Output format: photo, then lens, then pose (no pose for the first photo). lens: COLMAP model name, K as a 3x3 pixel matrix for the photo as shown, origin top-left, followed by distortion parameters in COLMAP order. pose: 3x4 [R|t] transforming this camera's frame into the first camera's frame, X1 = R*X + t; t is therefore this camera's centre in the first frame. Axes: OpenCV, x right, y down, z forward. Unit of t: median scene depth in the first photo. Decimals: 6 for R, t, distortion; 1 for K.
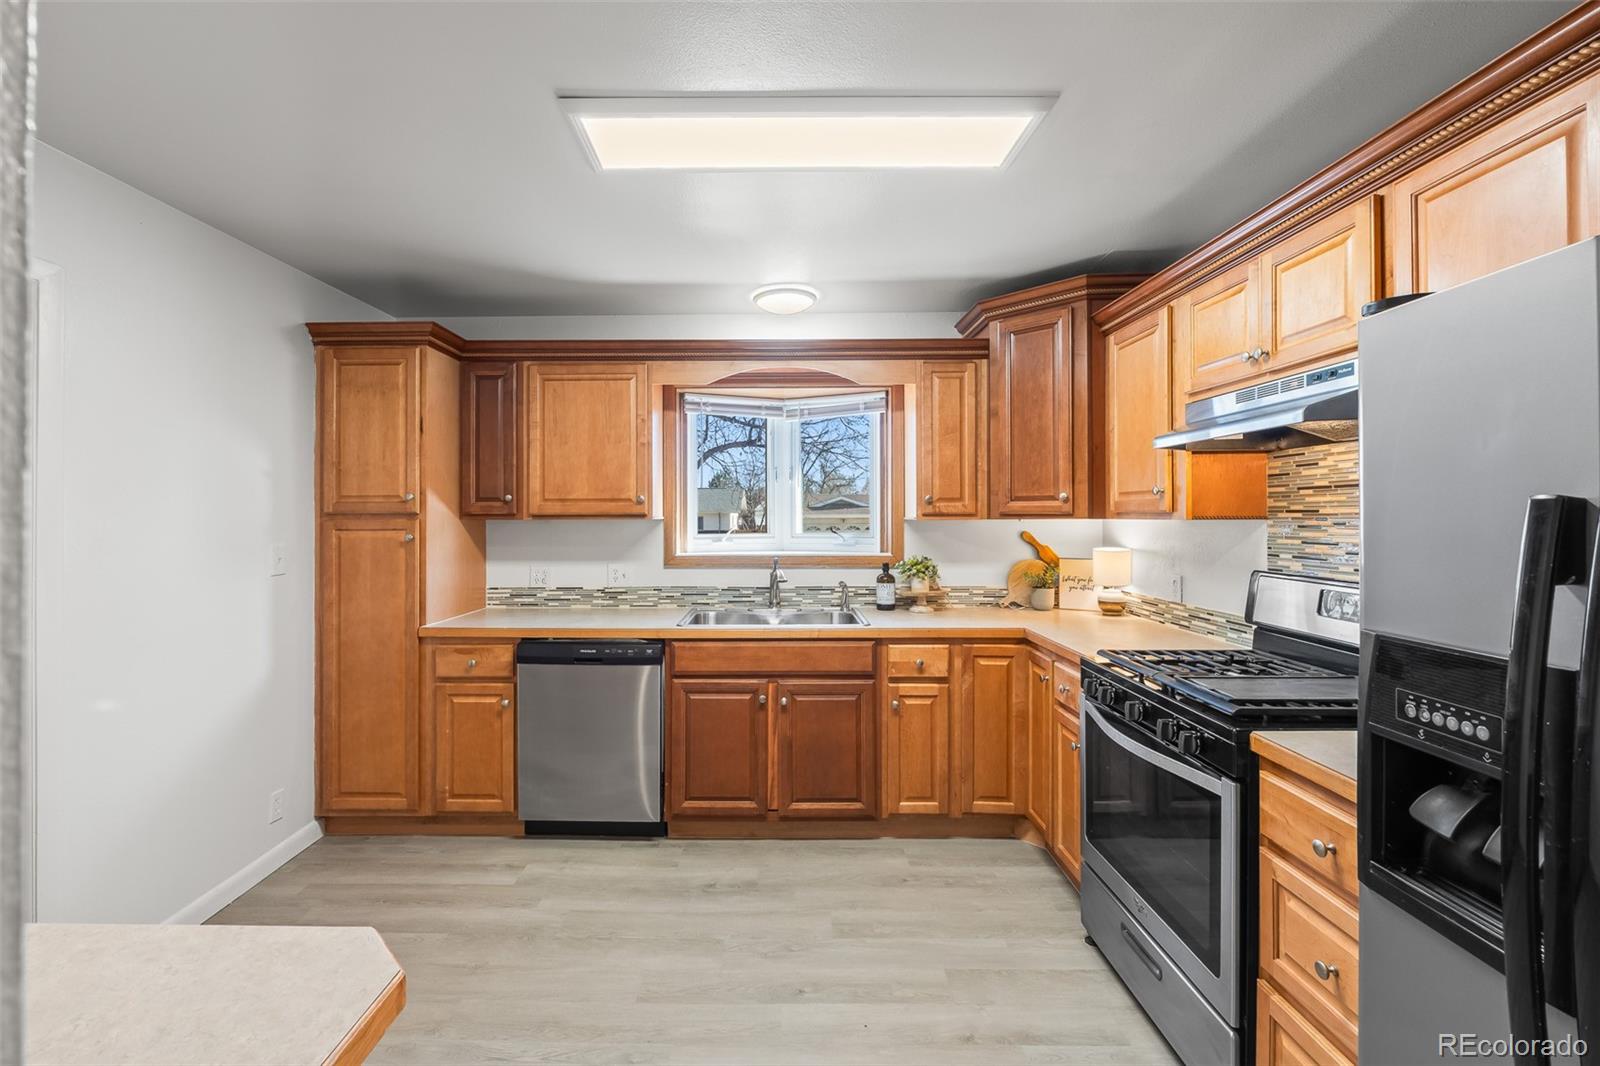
lens RADIAL K [[677.9, 0, 772.1], [0, 677.9, 513.5], [0, 0, 1]] dist [-0.009891, -0.000219]
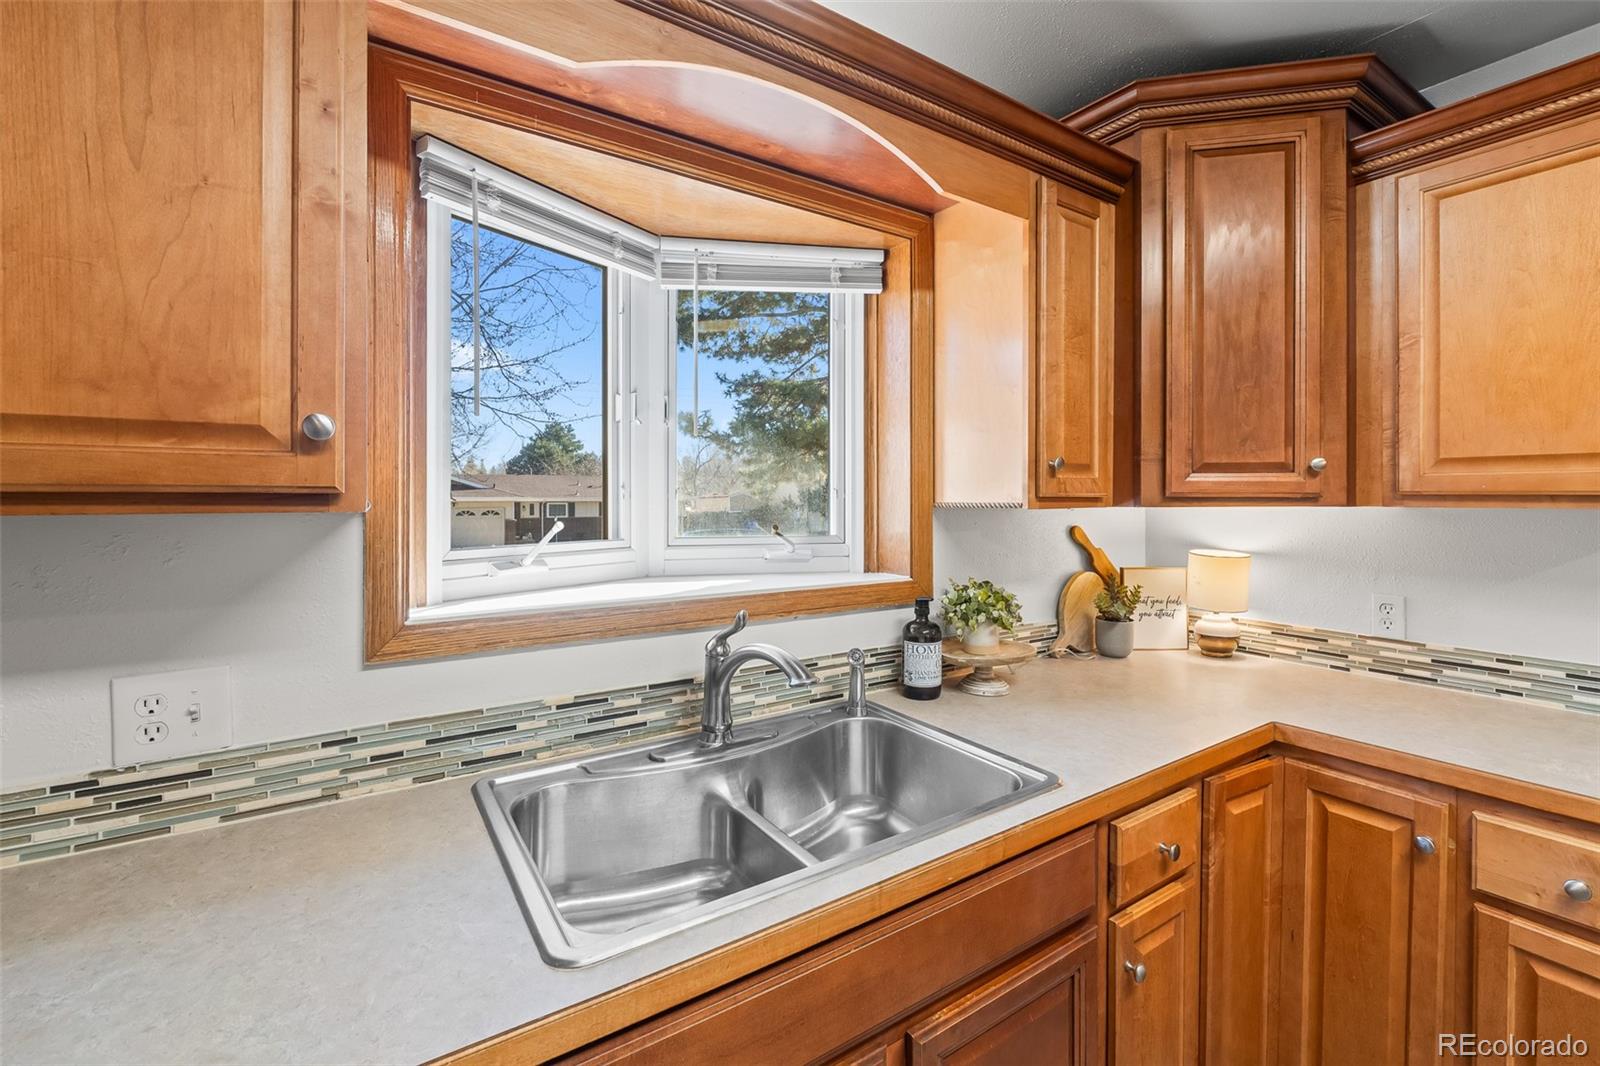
lens RADIAL K [[686.2, 0, 804.7], [0, 686.2, 497.7], [0, 0, 1]] dist [-0.006650, -0.000778]
pose [[0.826940, 0.002842, 0.562284, -0.205978], [-0.004718, 0.999987, 0.001884, 0.001846], [-0.562271, -0.004211, 0.826942, 0.768274]]
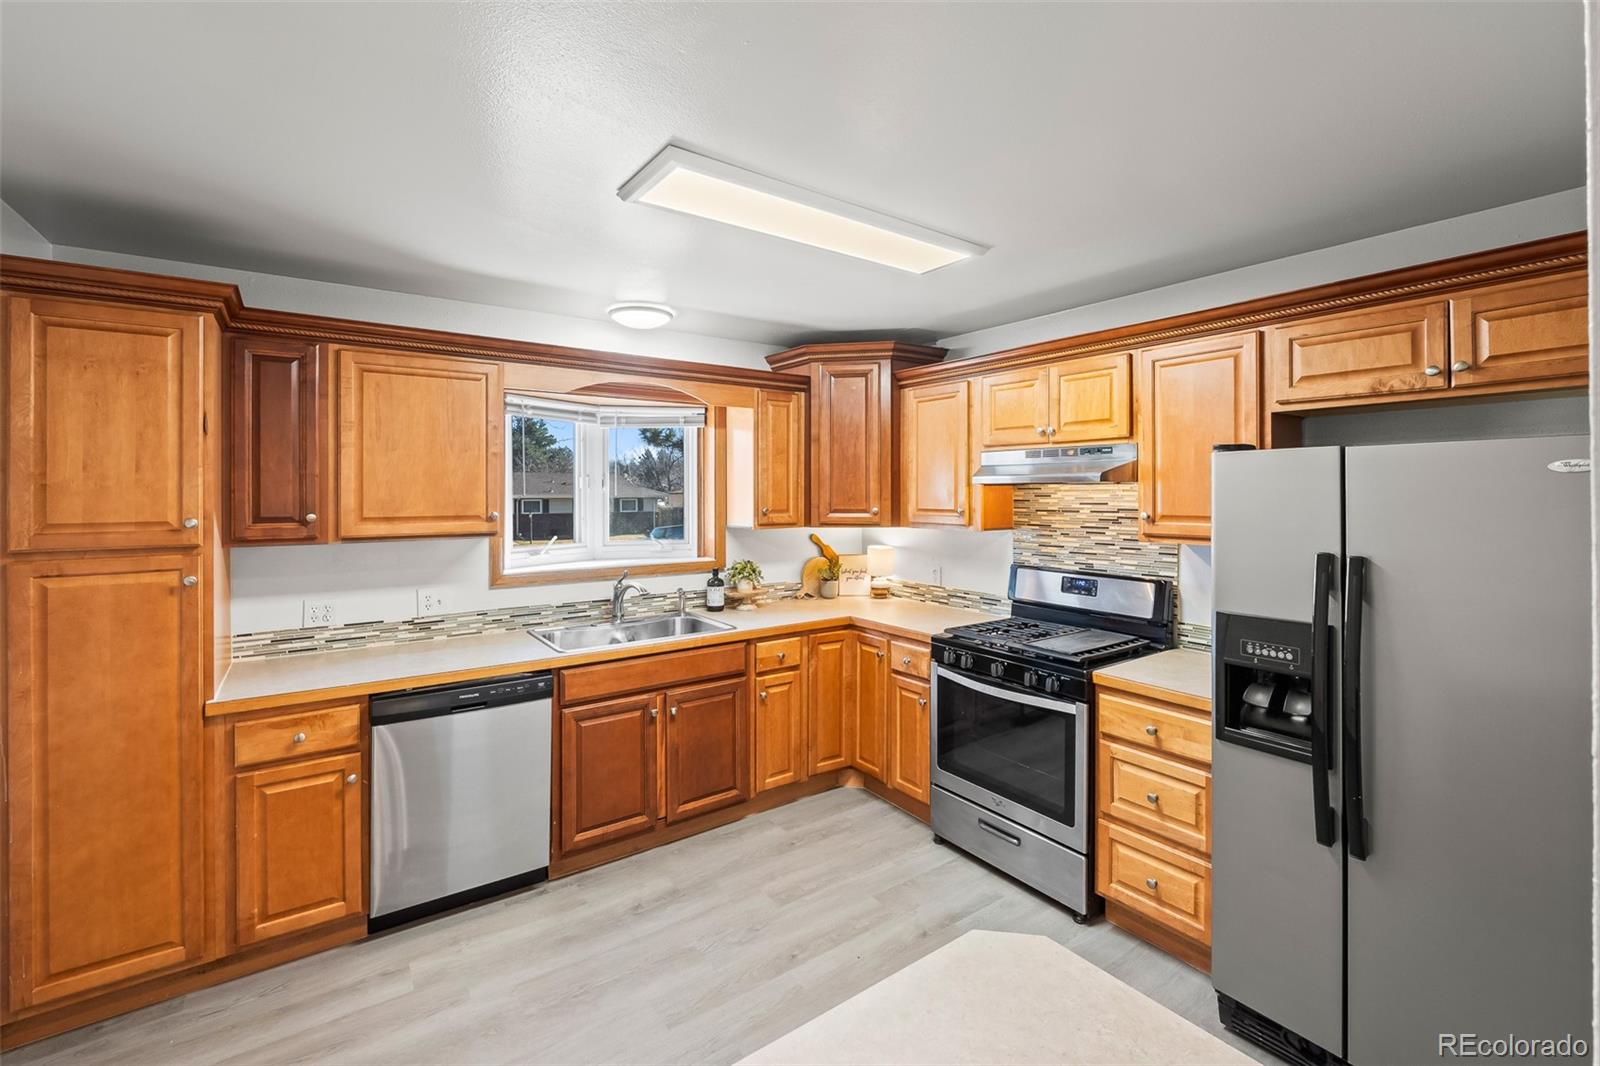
lens RADIAL K [[680.9, 0, 804.9], [0, 680.9, 494.7], [0, 0, 1]] dist [-0.009210, -0.000401]
pose [[0.805421, -0.001053, 0.592702, -0.433819], [-0.002259, 0.999986, 0.004847, -0.059954], [-0.592699, -0.005243, 0.805407, 0.039628]]
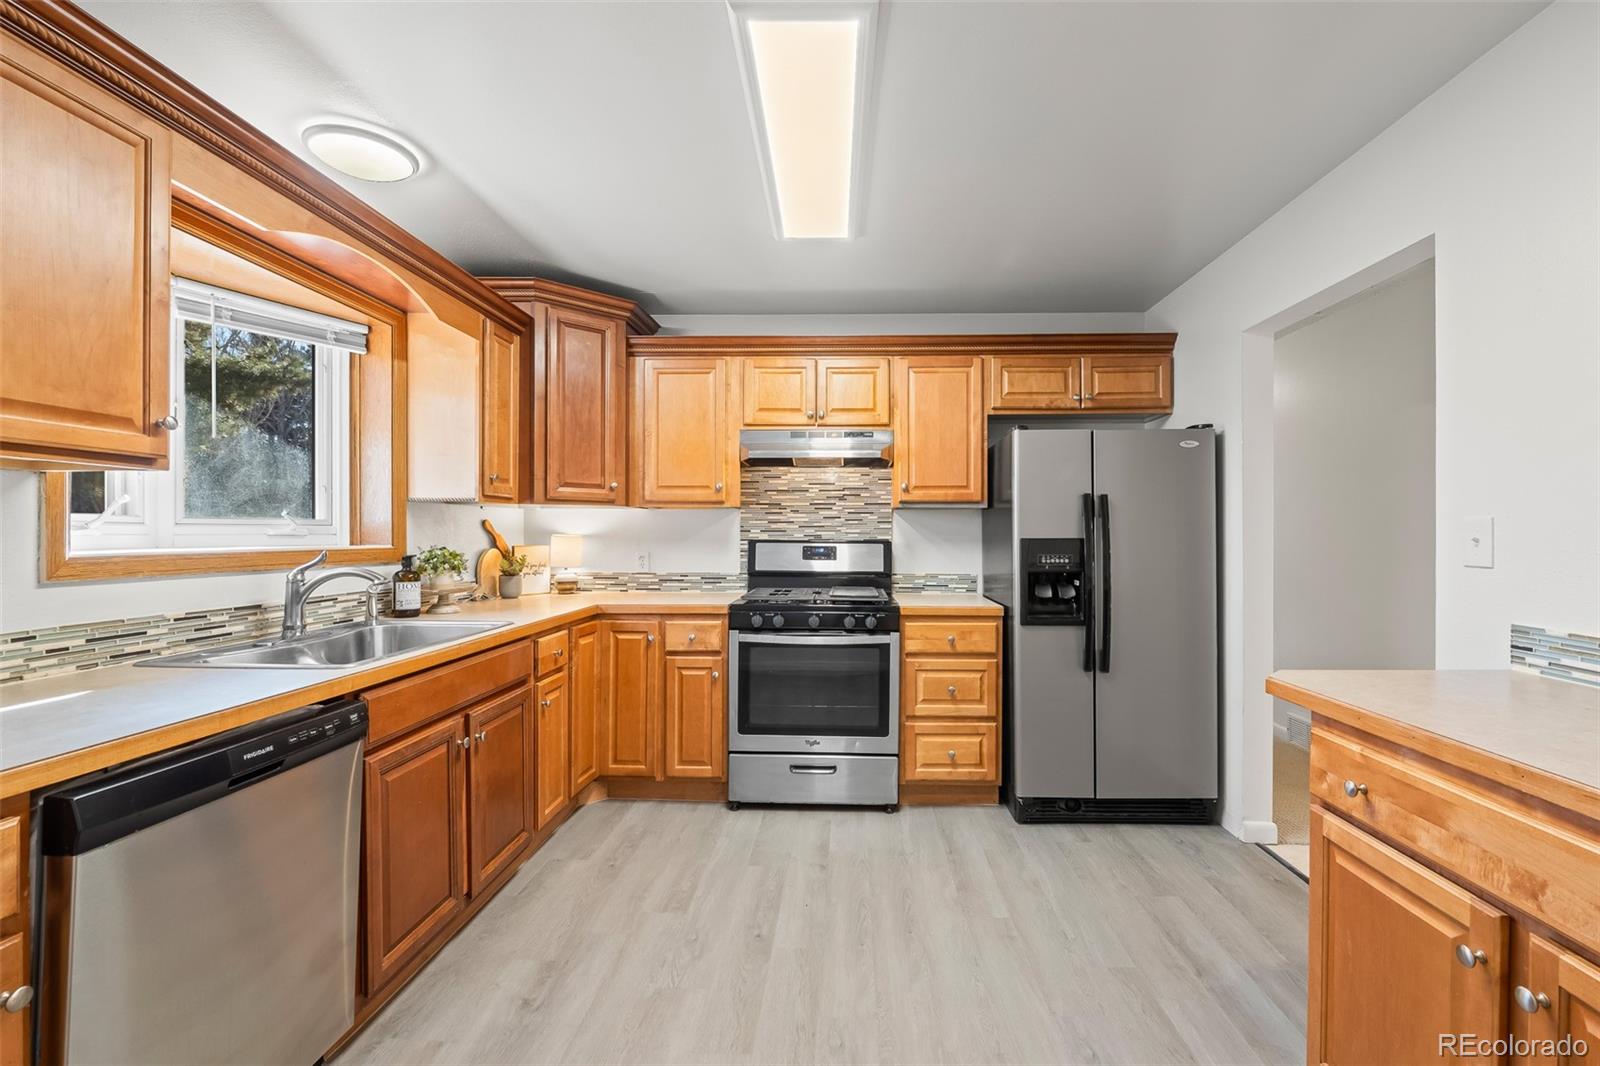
lens RADIAL K [[678.6, 0, 829.9], [0, 678.6, 536.6], [0, 0, 1]] dist [-0.007993, 0.000093]
pose [[0.020369, -0.002512, 0.999789, -0.699697], [-0.005865, 0.999979, 0.002632, 0.055046], [-0.999775, -0.005917, 0.020354, 0.600598]]
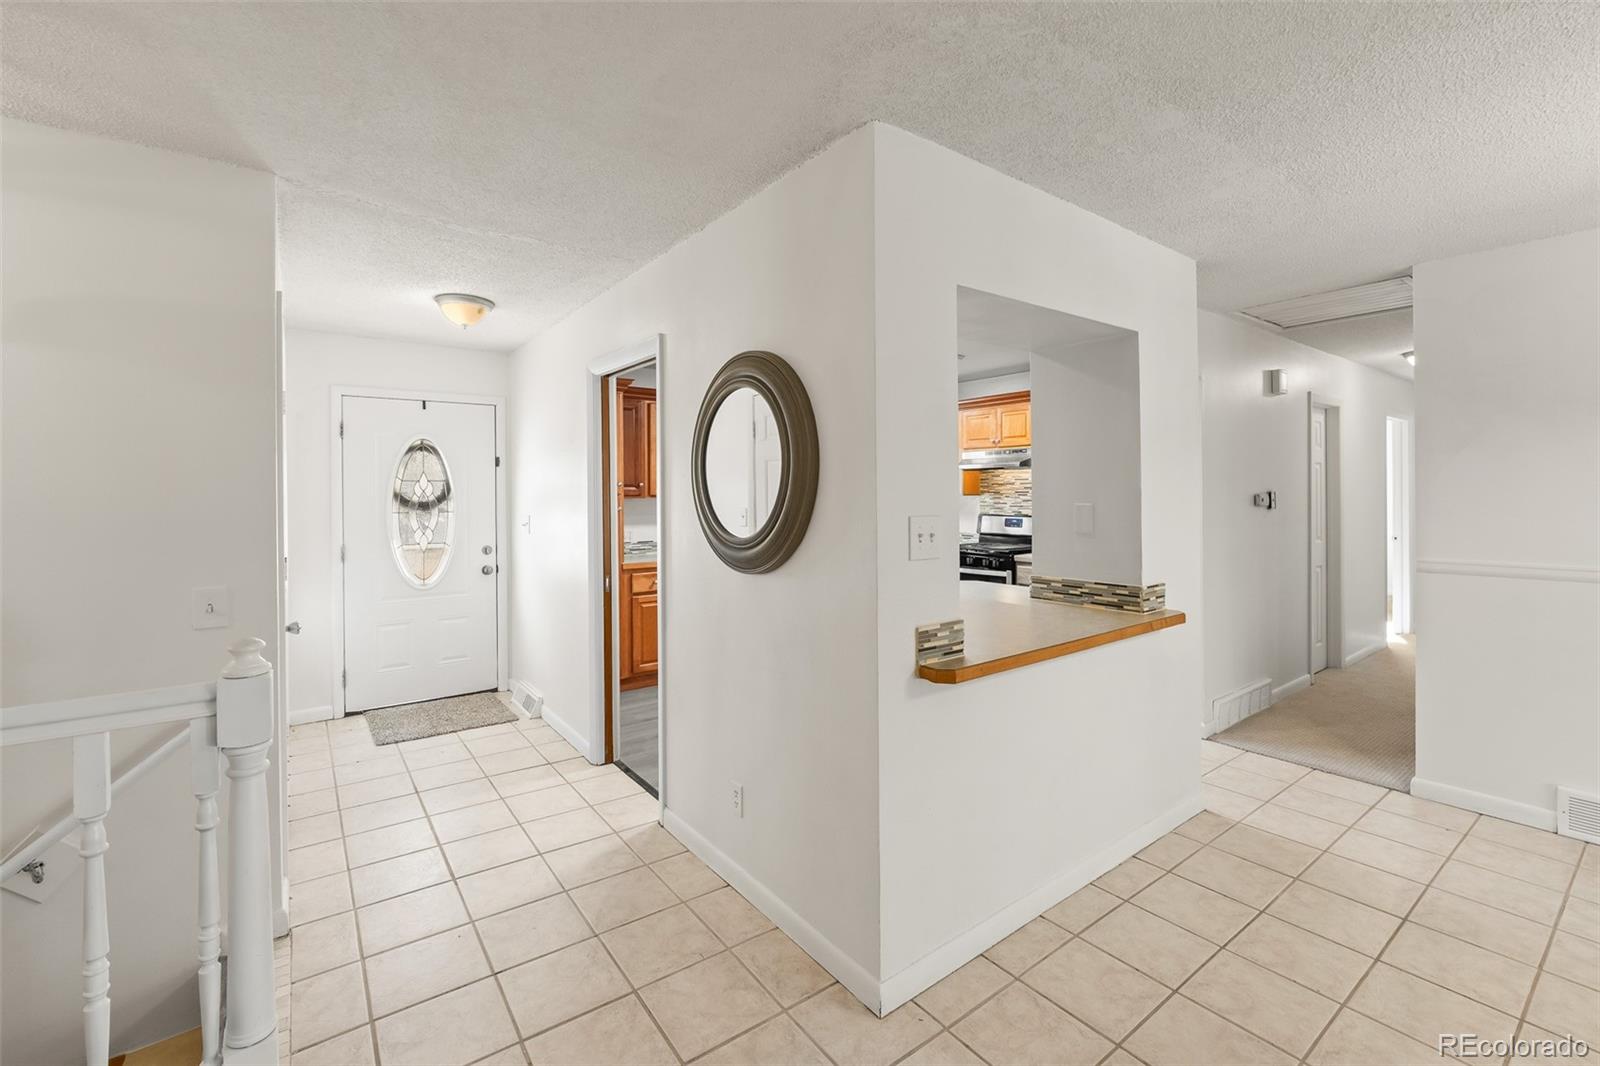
lens RADIAL K [[686.2, 0, 804.7], [0, 686.2, 497.7], [0, 0, 1]] dist [-0.006650, -0.000778]
pose [[0.791975, -0.007378, 0.610509, -1.193525], [0.001881, 0.999952, 0.009645, -0.007180], [-0.610550, -0.006490, 0.791951, -0.594034]]
